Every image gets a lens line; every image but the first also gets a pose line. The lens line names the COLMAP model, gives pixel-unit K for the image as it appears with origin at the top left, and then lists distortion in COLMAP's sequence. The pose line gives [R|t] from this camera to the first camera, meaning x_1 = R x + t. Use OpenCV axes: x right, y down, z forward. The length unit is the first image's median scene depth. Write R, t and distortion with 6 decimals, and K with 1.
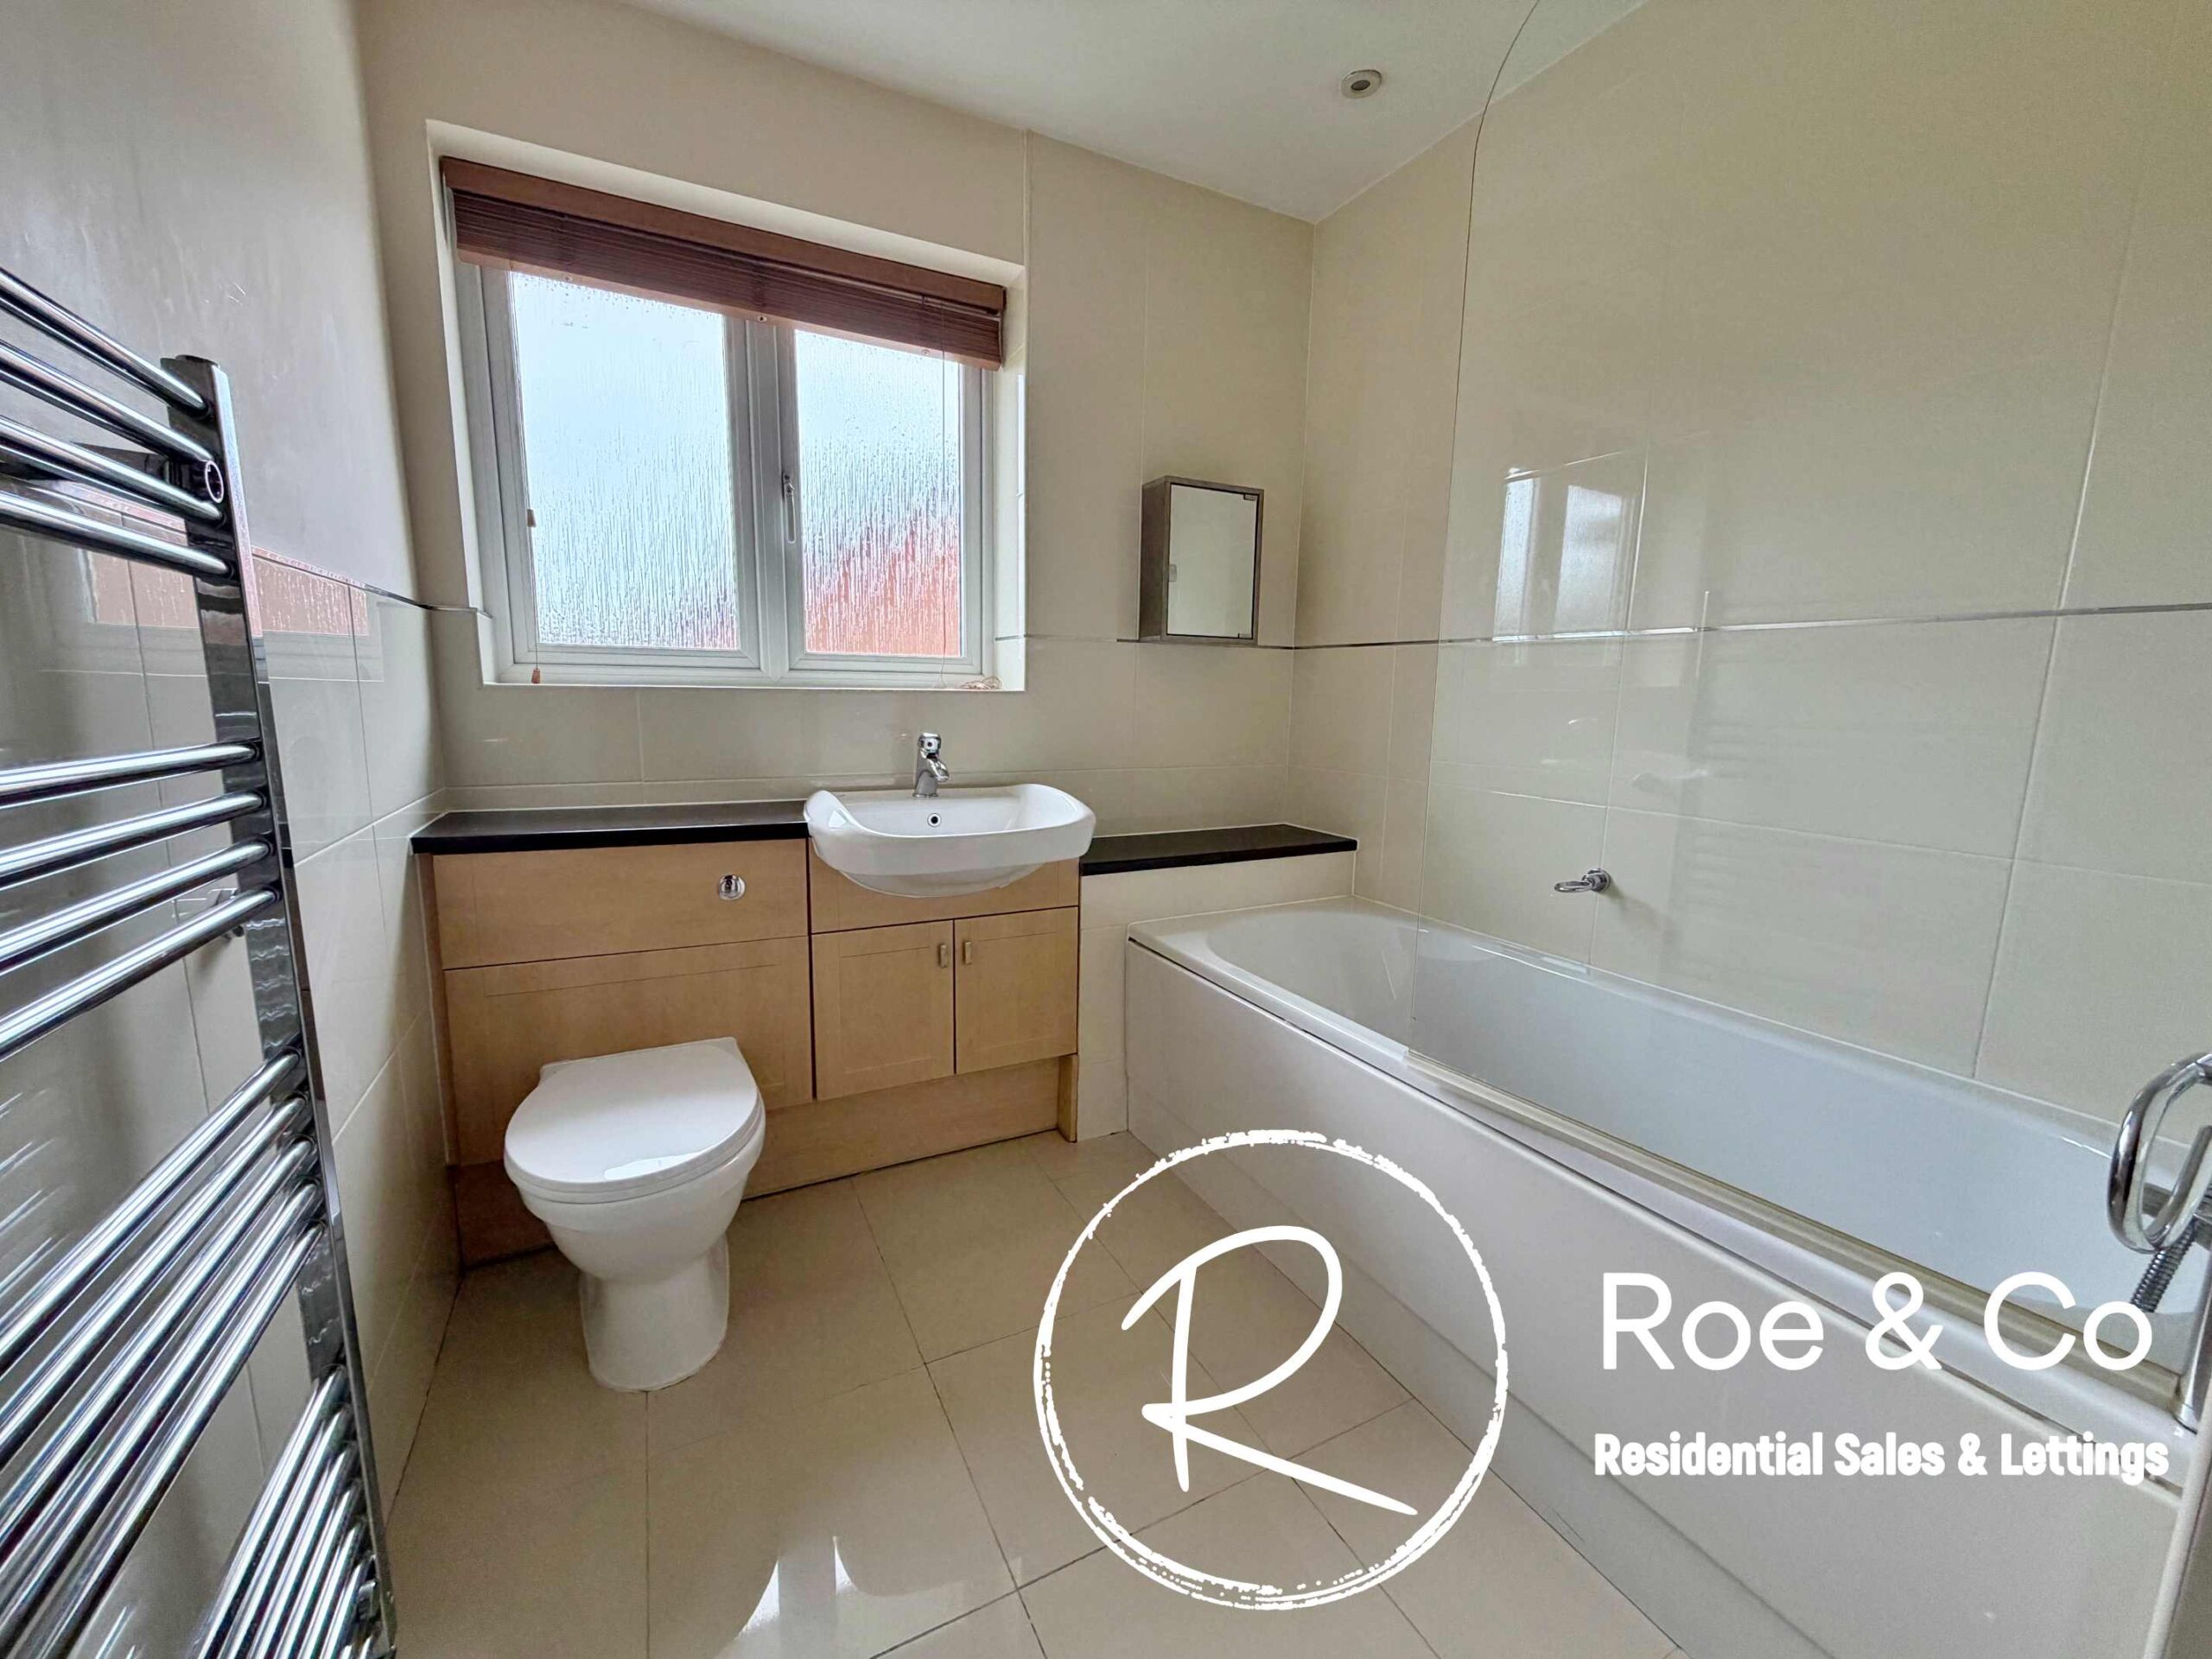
lens RADIAL K [[880.2, 0, 1103.4], [0, 880.2, 830.6], [0, 0, 1]] dist [-0.000396, -0.000406]
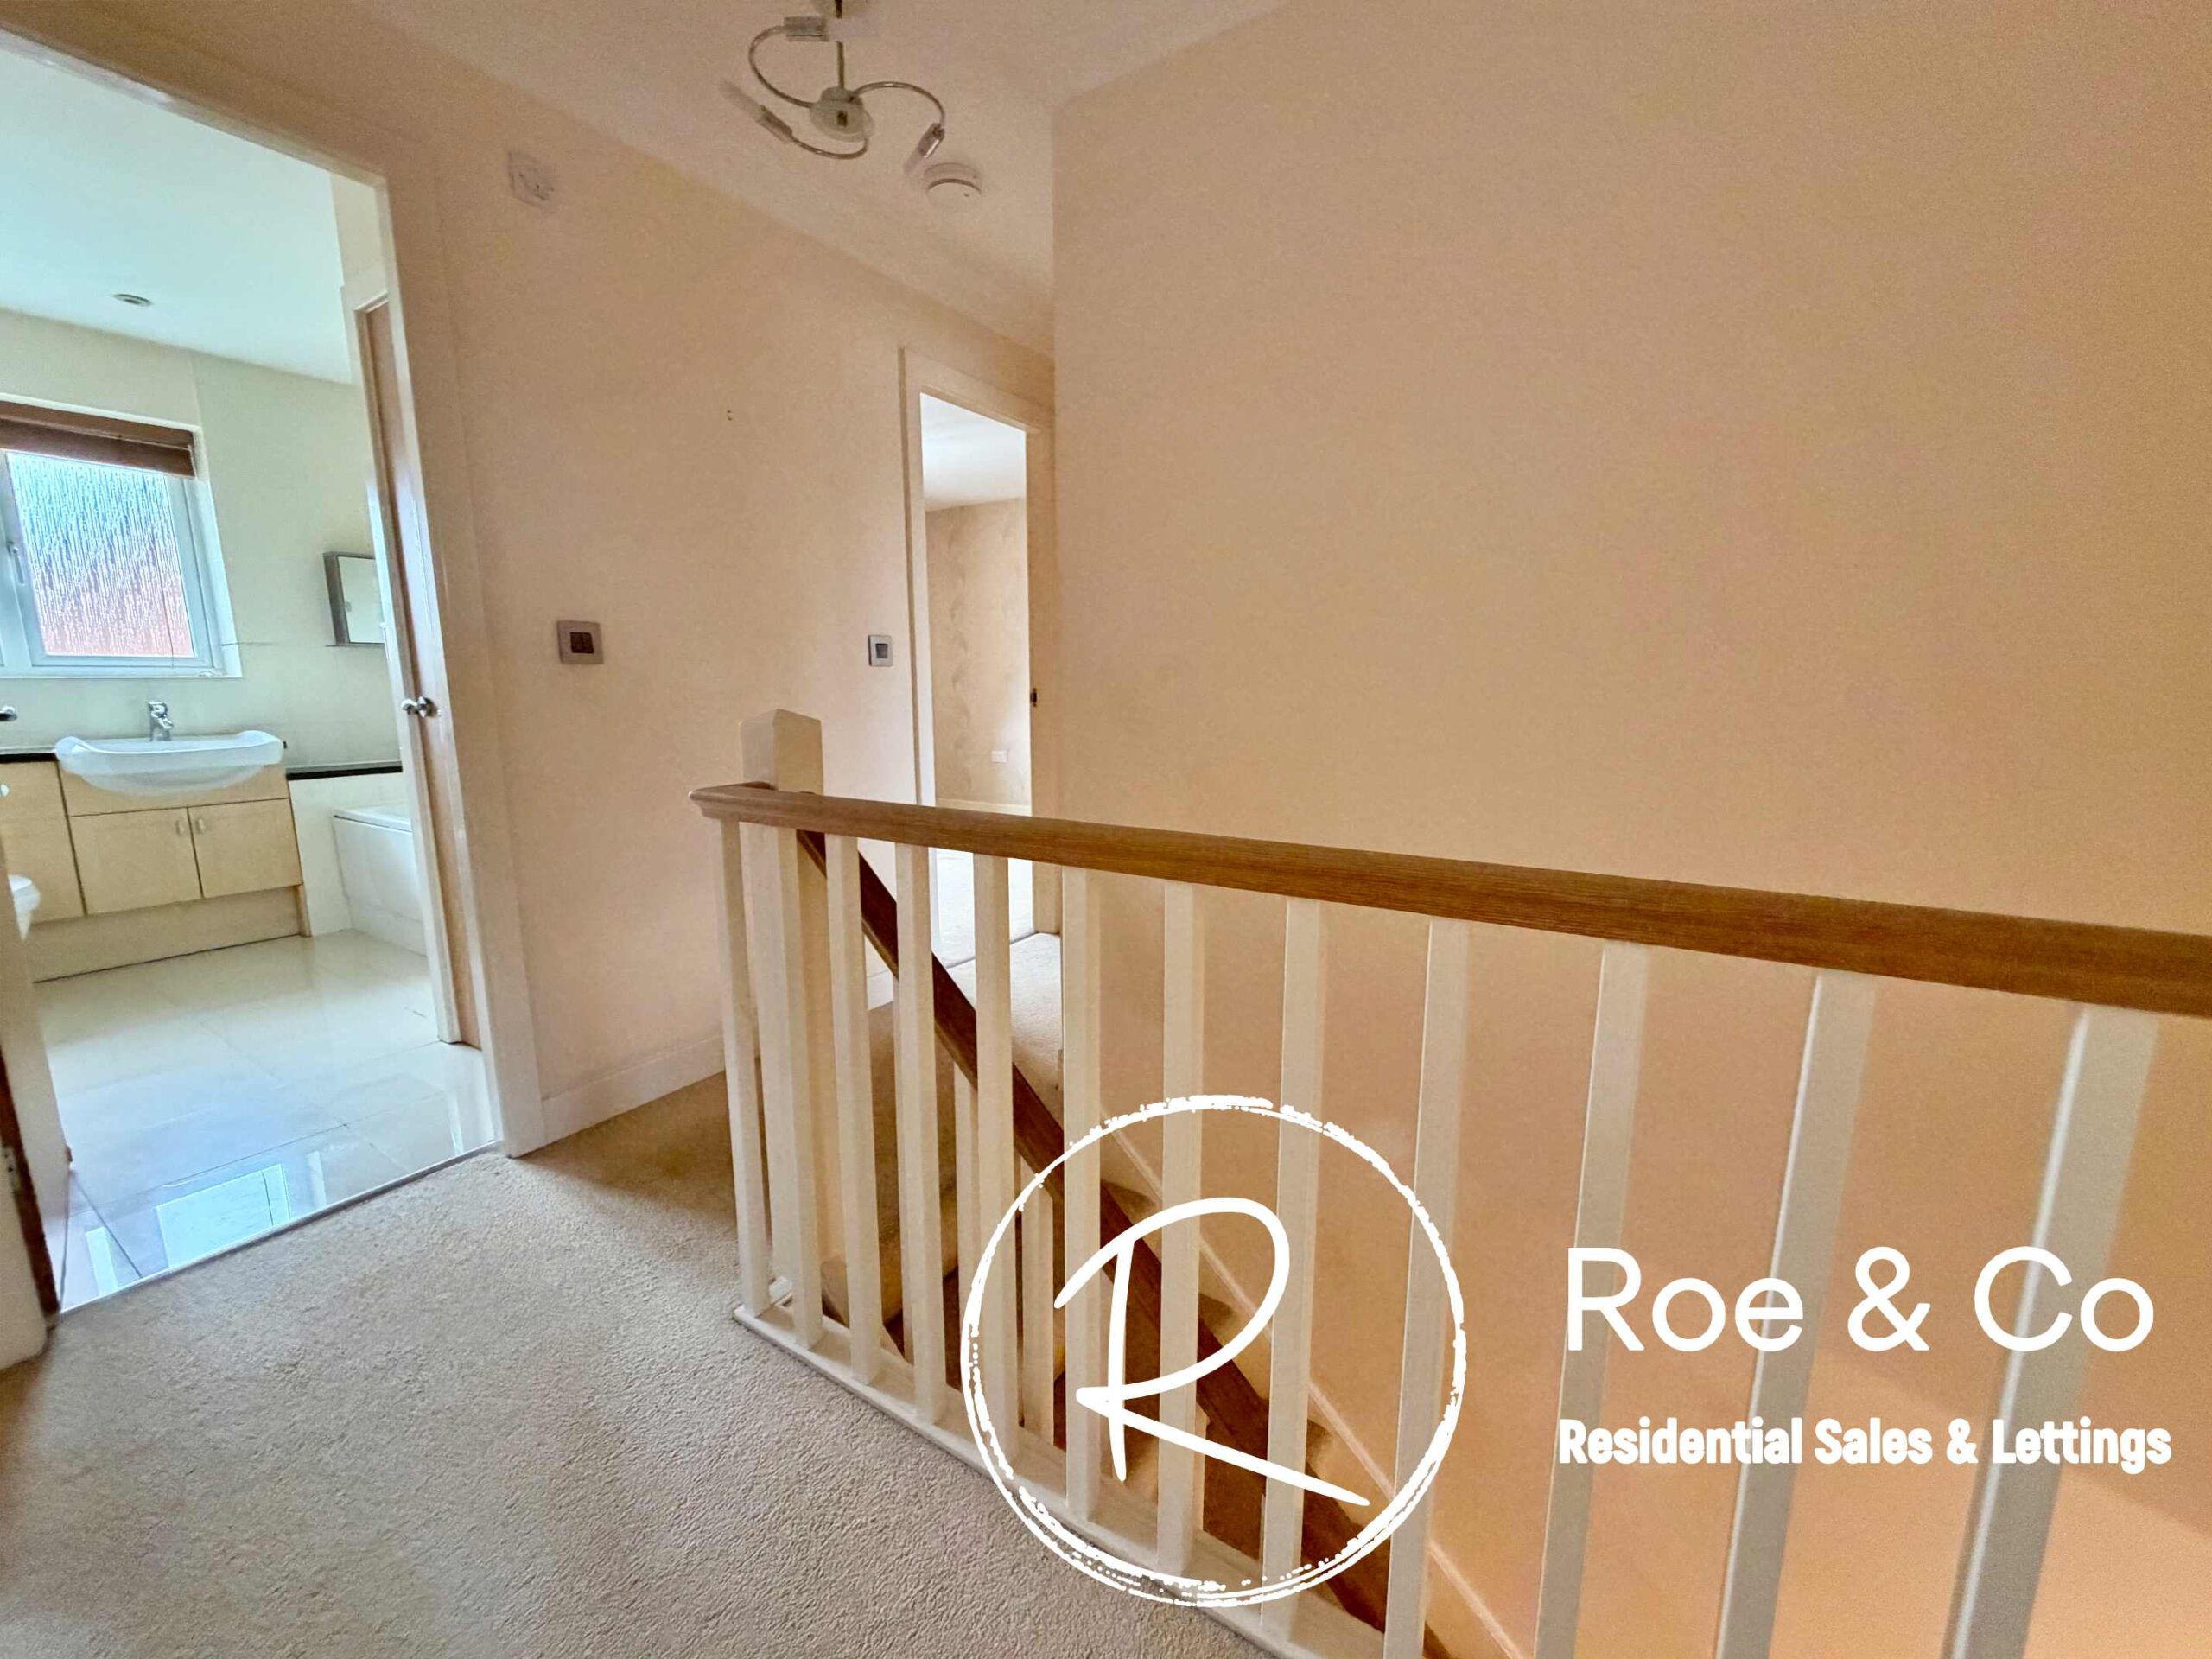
lens RADIAL K [[880.2, 0, 1108.7], [0, 880.2, 833.3], [0, 0, 1]] dist [-0.000396, -0.000406]
pose [[0.866458, -0.102484, 0.488617, 0.518857], [0.093854, 0.994691, 0.042199, 0.232064], [-0.490348, 0.009295, 0.871477, -1.322223]]
